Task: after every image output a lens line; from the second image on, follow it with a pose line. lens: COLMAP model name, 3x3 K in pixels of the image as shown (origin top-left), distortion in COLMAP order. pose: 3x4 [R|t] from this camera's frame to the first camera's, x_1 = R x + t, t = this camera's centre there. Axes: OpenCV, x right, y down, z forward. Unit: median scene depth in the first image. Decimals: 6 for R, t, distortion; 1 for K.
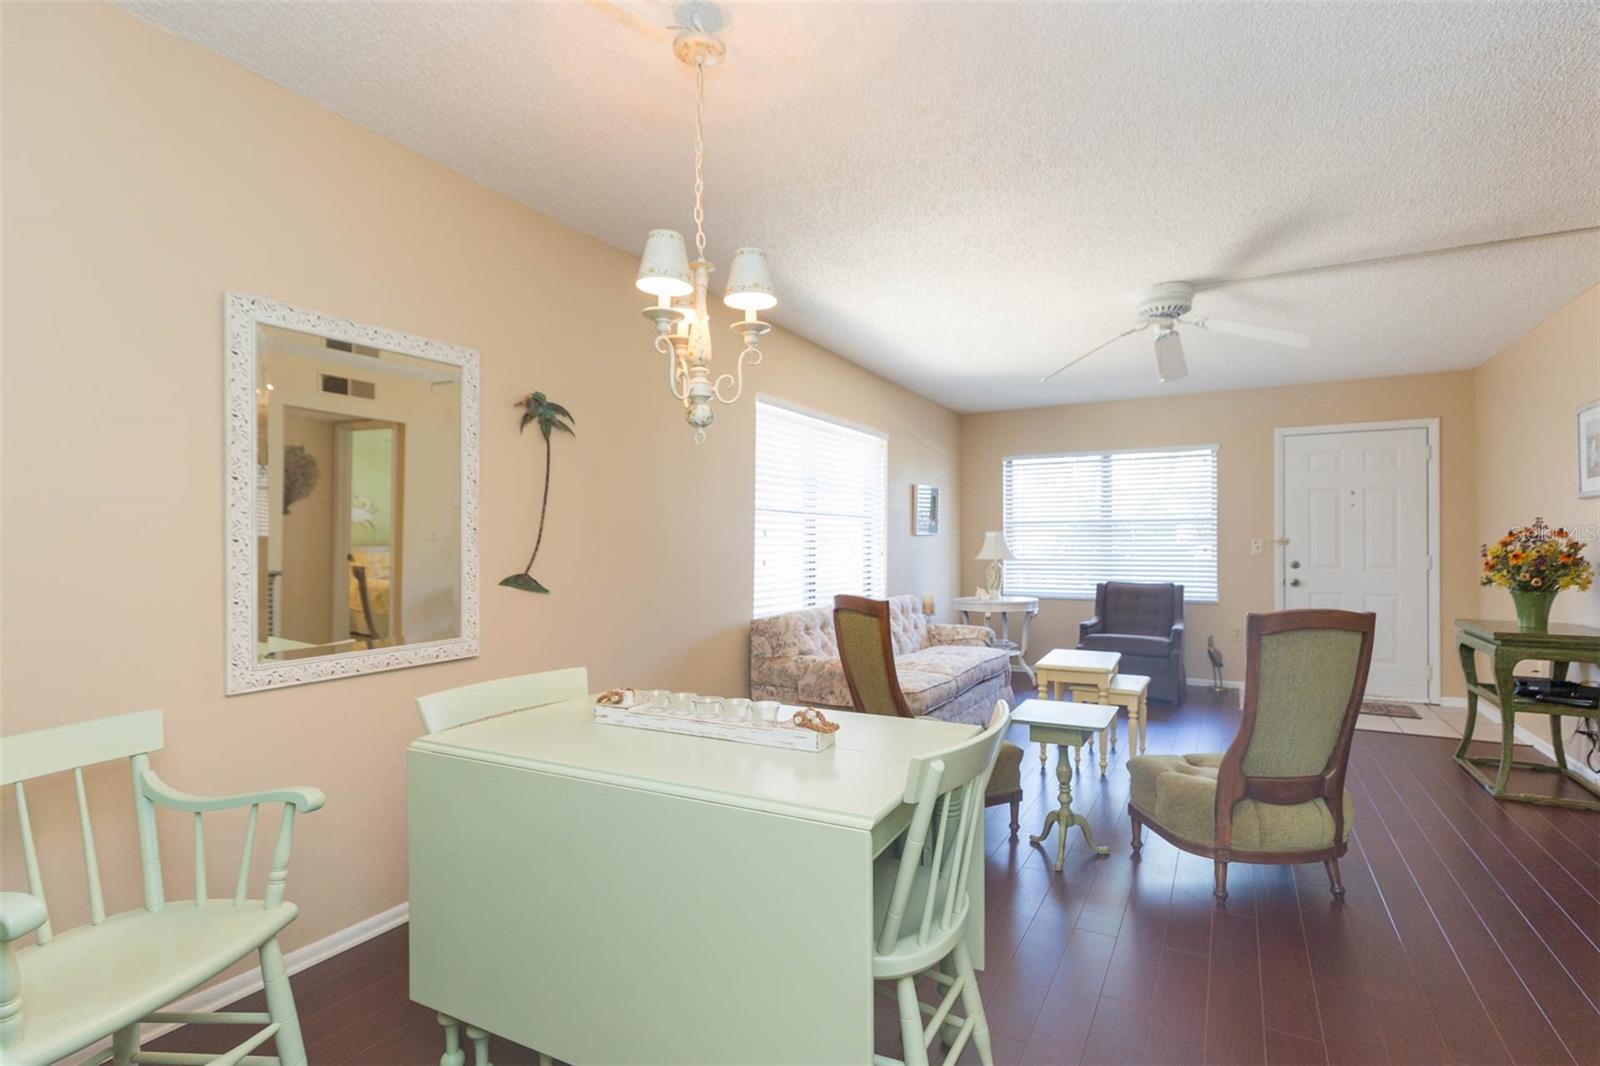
lens RADIAL K [[745.4, 0, 798.2], [0, 745.4, 539.8], [0, 0, 1]] dist [-0.000320, 0.000001]
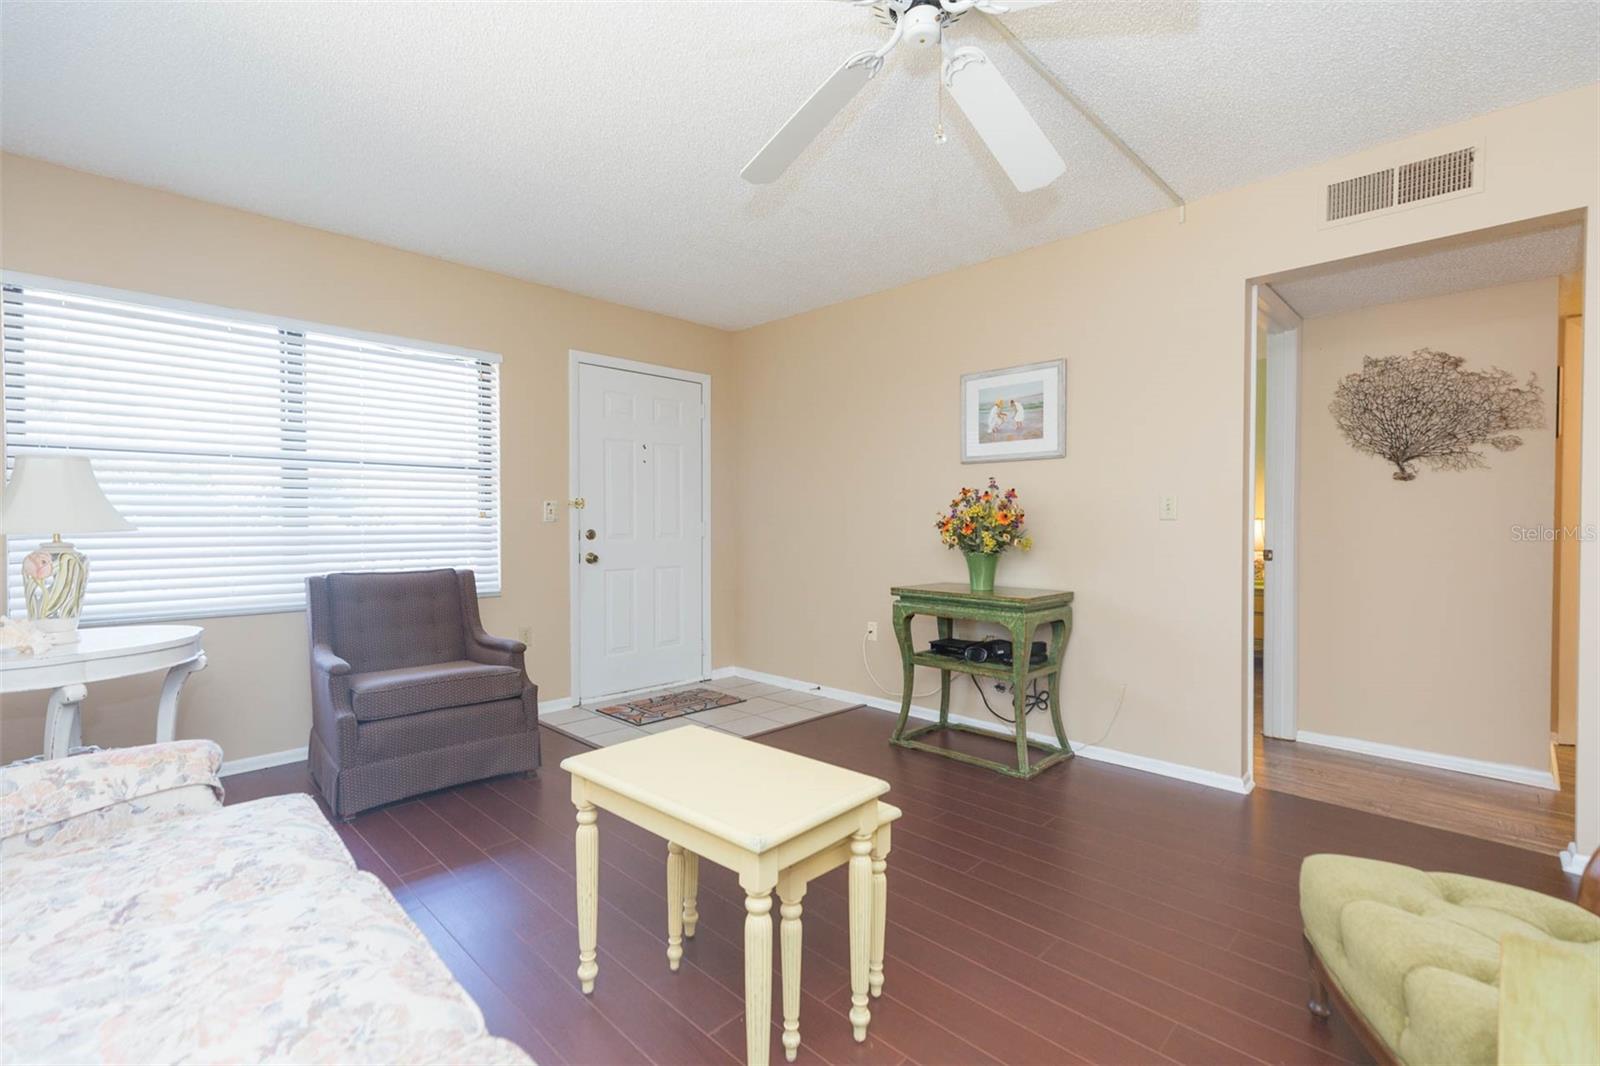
lens RADIAL K [[714.6, 0, 830.7], [0, 714.6, 530.0], [0, 0, 1]] dist [-0.000259, -0.000030]
pose [[0.246613, -0.007250, 0.969087, 0.020589], [-0.010548, 0.999893, 0.010165, 0.019059], [-0.969057, -0.012729, 0.246510, 0.581094]]
